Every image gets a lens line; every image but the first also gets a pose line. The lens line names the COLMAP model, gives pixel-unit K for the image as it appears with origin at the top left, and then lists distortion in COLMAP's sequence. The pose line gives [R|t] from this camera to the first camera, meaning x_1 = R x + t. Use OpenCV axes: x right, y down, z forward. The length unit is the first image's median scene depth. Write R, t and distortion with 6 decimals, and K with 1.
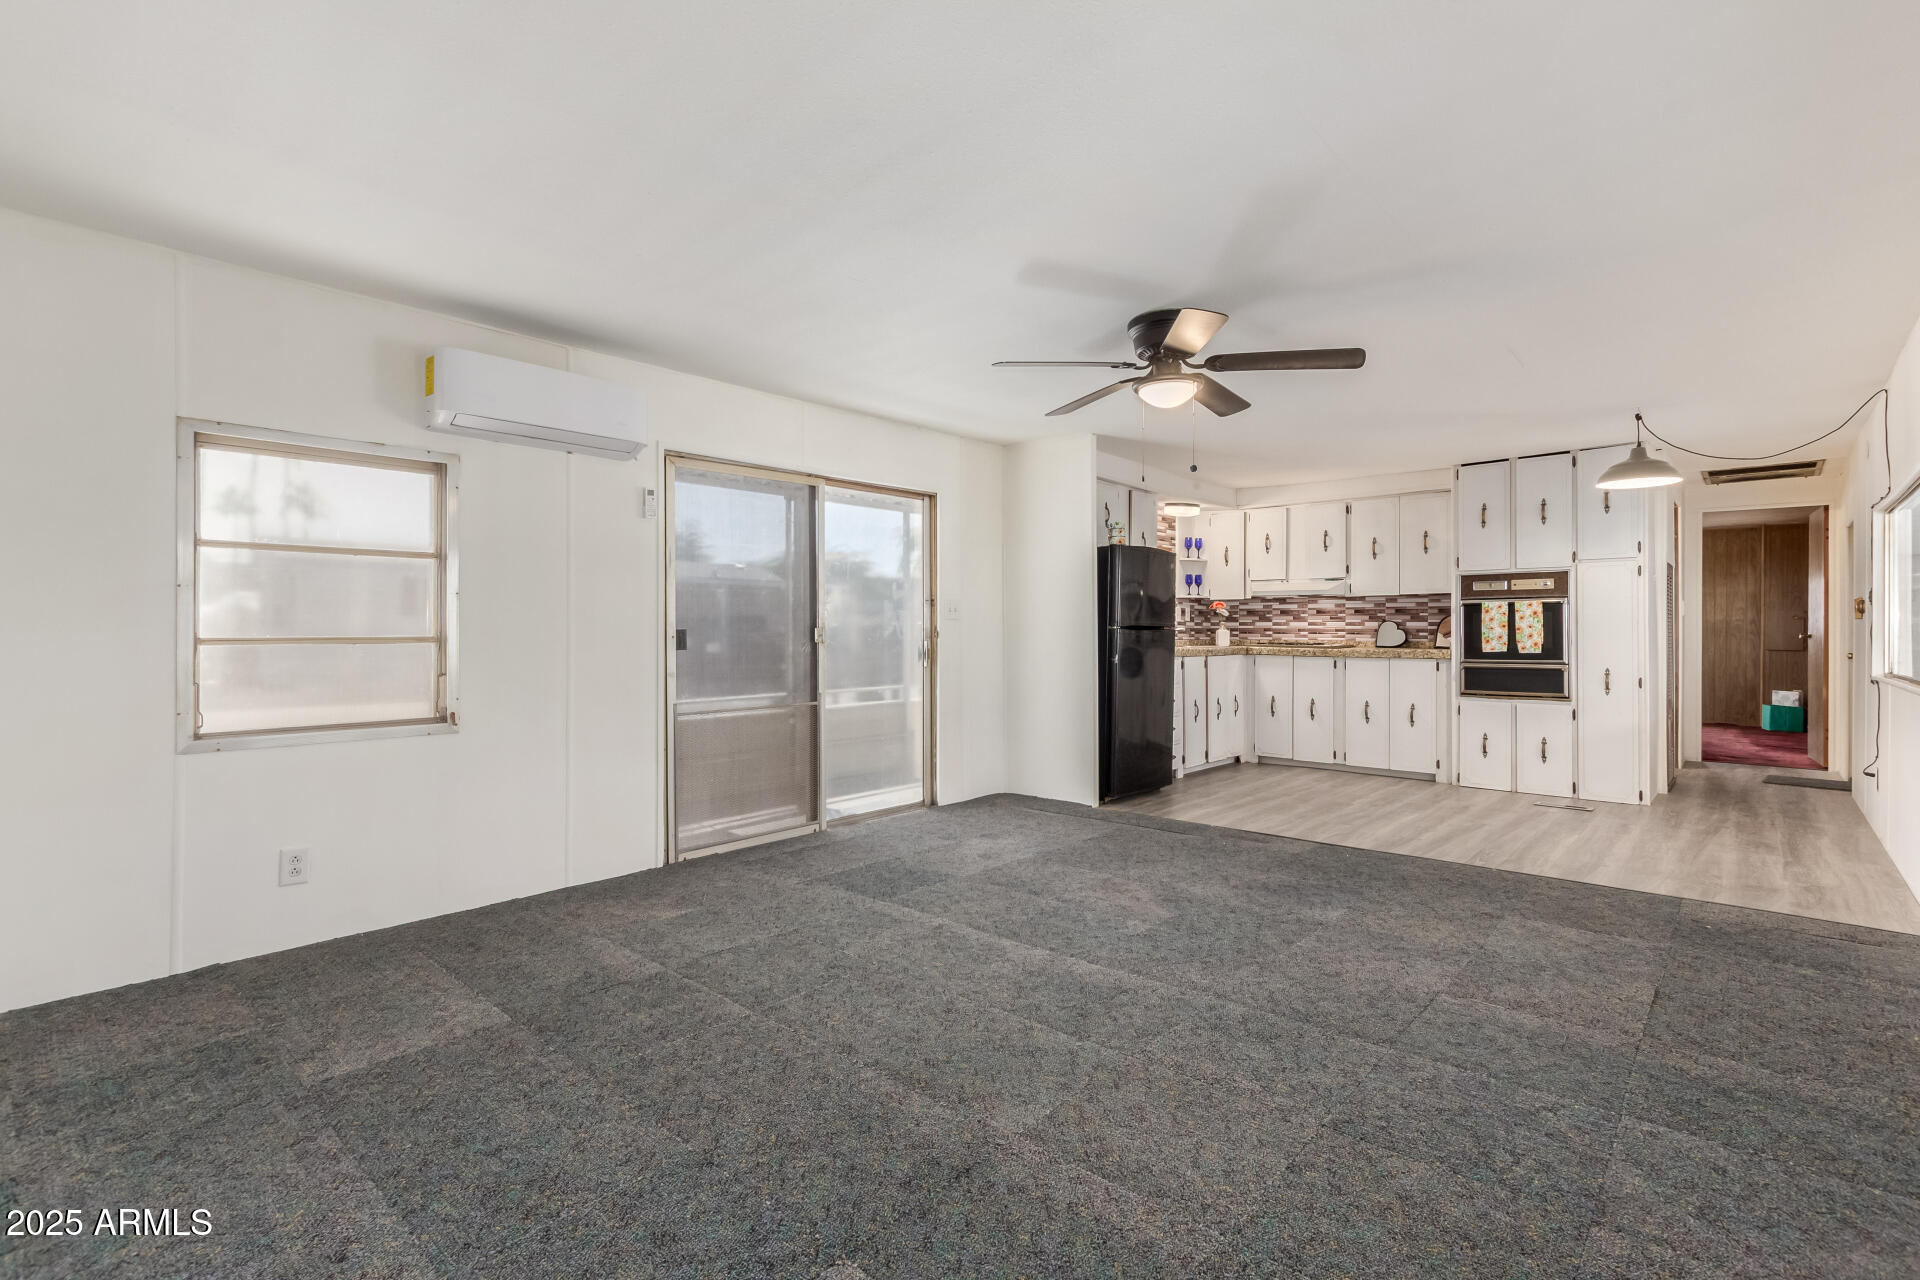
lens RADIAL K [[882.6, 0, 960.0], [0, 882.6, 640.0], [0, 0, 1]] dist [-0.001125, 0.000095]
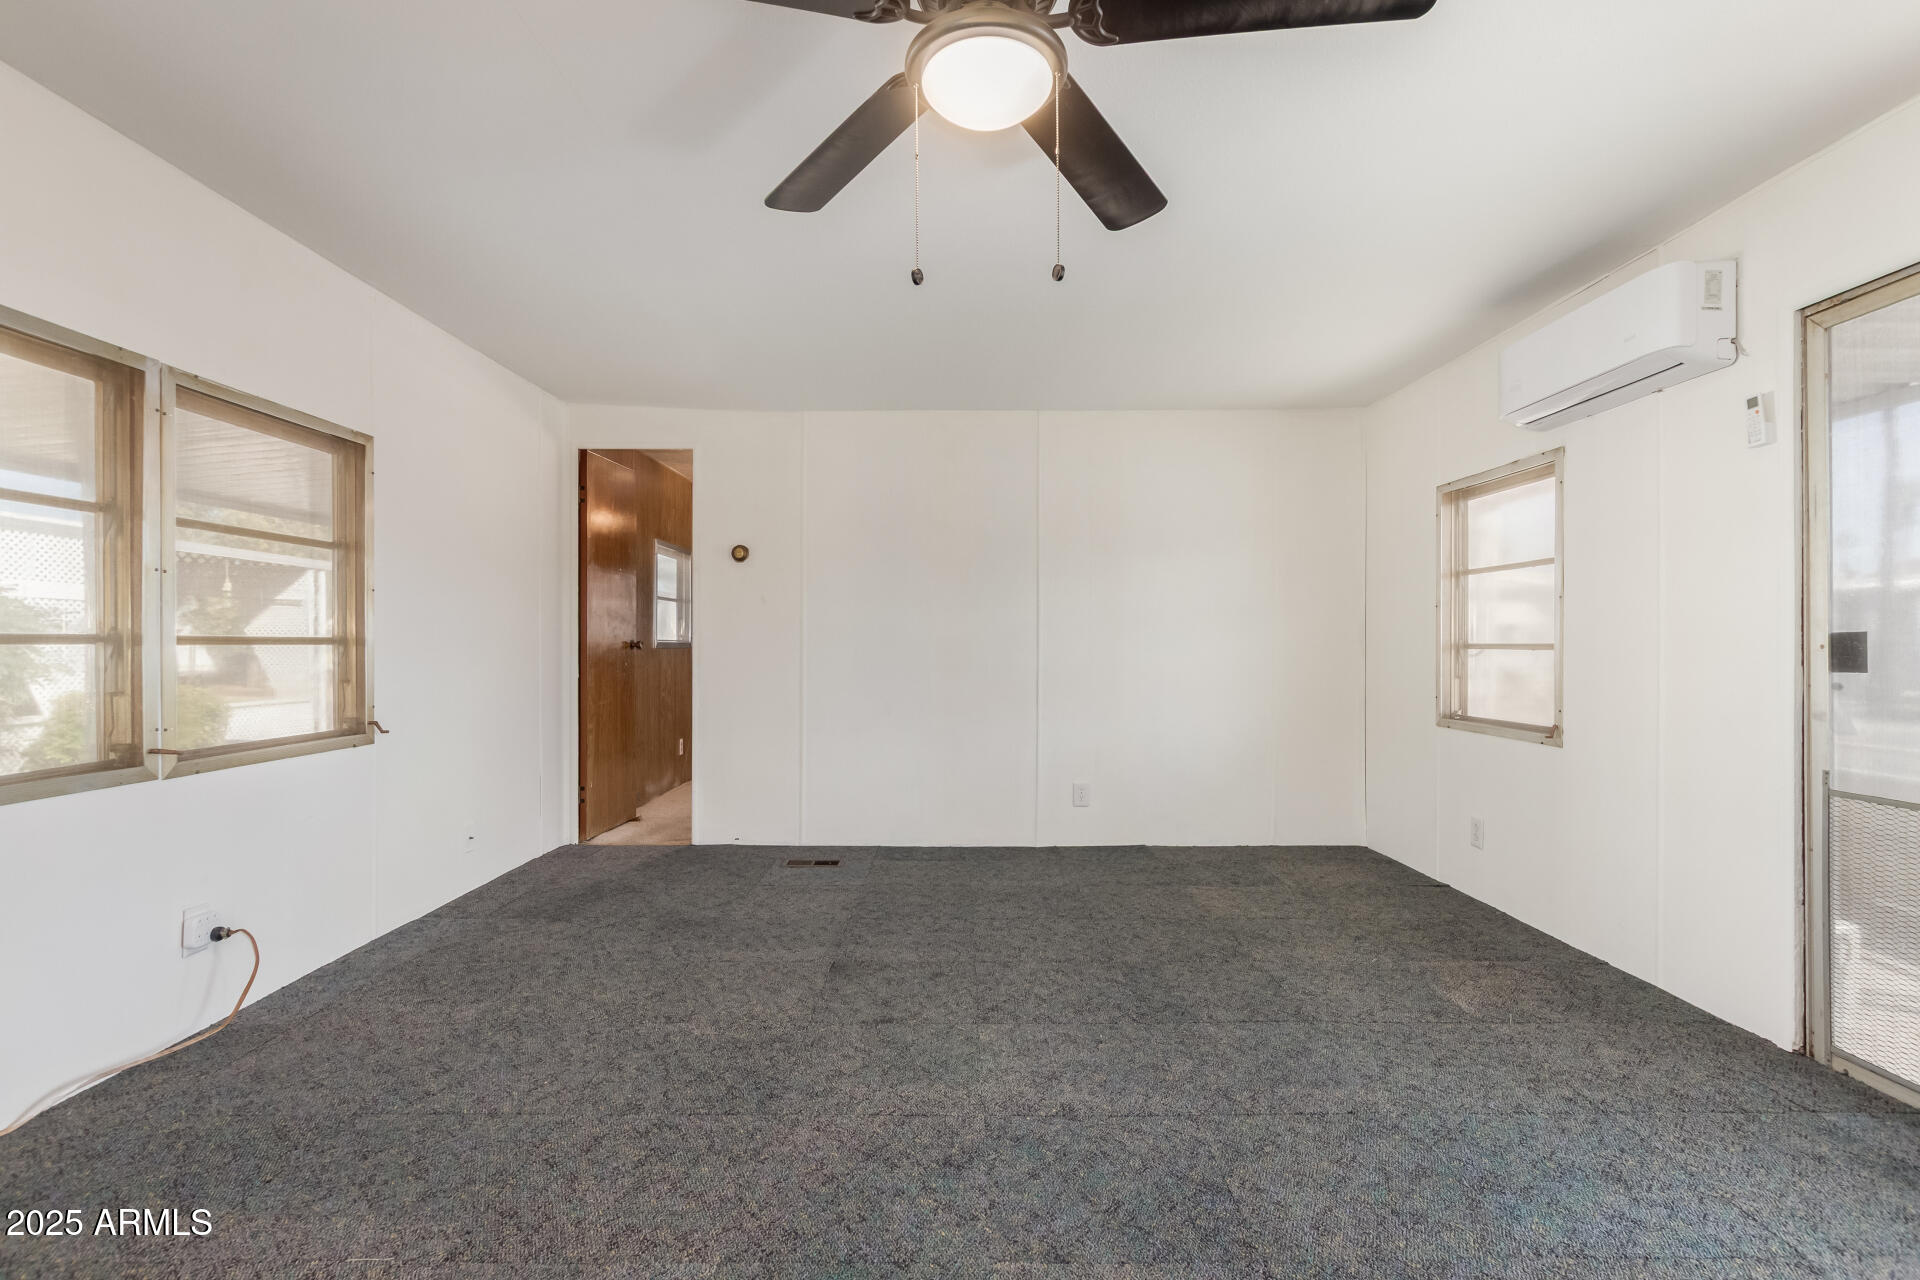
lens RADIAL K [[882.6, 0, 960.0], [0, 882.6, 640.0], [0, 0, 1]] dist [-0.001125, 0.000095]
pose [[-0.744700, 0.001880, -0.667396, 0.272020], [-0.001051, 0.999991, 0.003990, -0.005213], [0.667398, 0.003673, -0.744692, 0.667288]]
